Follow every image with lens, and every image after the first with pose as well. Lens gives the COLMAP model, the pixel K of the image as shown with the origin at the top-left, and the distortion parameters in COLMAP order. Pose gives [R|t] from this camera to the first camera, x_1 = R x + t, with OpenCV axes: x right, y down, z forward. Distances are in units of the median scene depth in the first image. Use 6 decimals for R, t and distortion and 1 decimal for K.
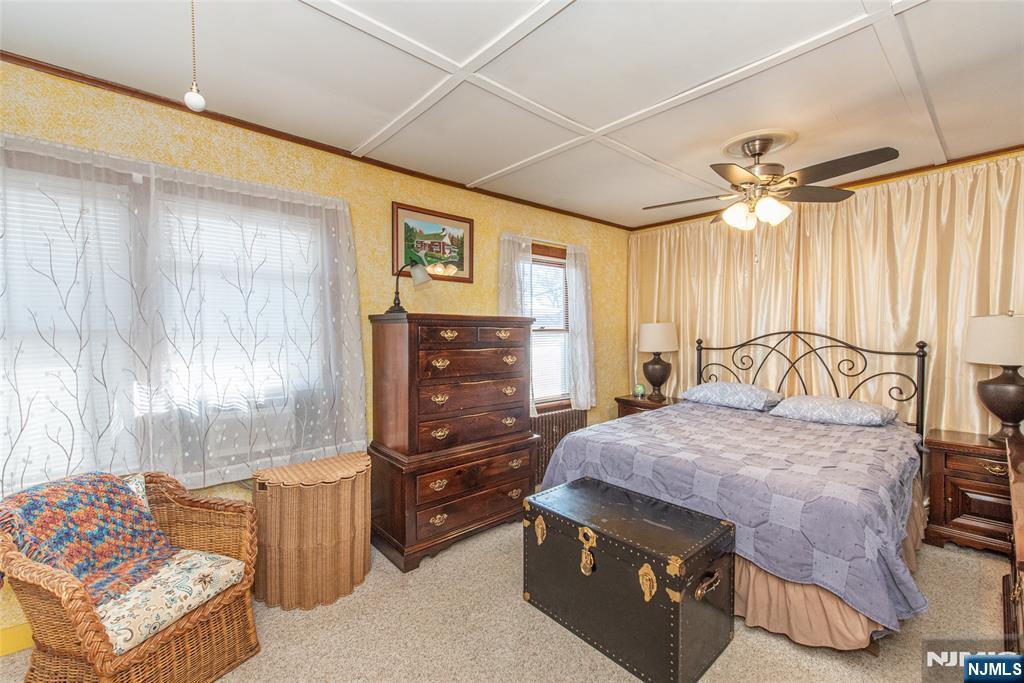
lens RADIAL K [[428.7, 0, 517.5], [0, 428.7, 346.2], [0, 0, 1]] dist [0.005340, -0.000413]
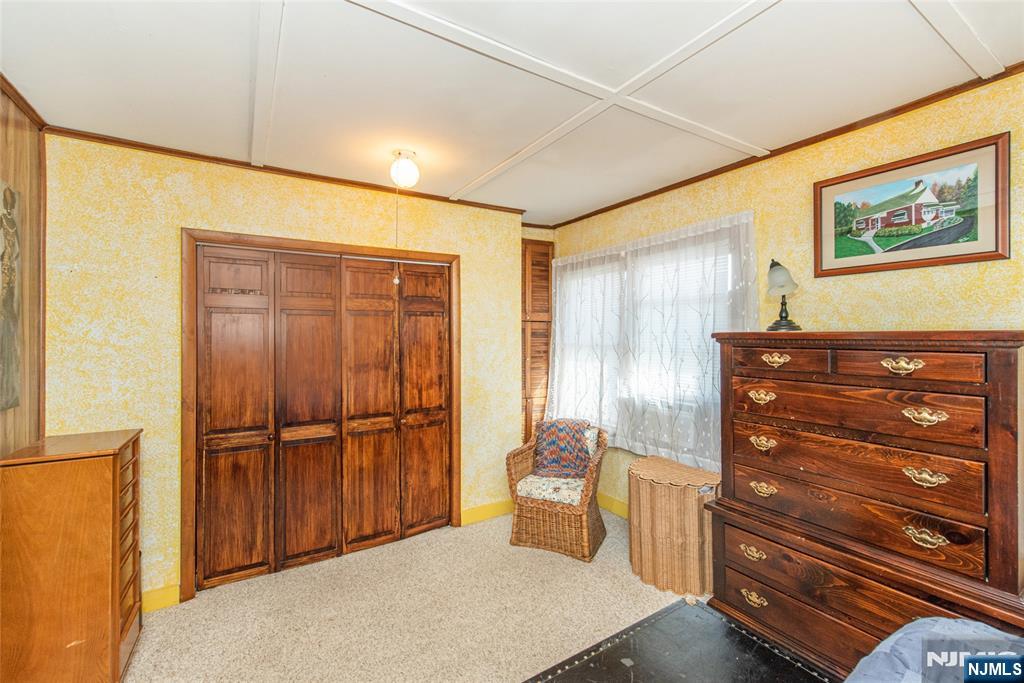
lens RADIAL K [[428.7, 0, 515.5], [0, 428.7, 334.5], [0, 0, 1]] dist [0.005340, -0.000413]
pose [[-0.171970, 0.002271, -0.985100, 0.639286], [-0.025207, 0.999660, 0.006705, -0.062705], [0.984780, 0.025985, -0.171854, 0.687988]]
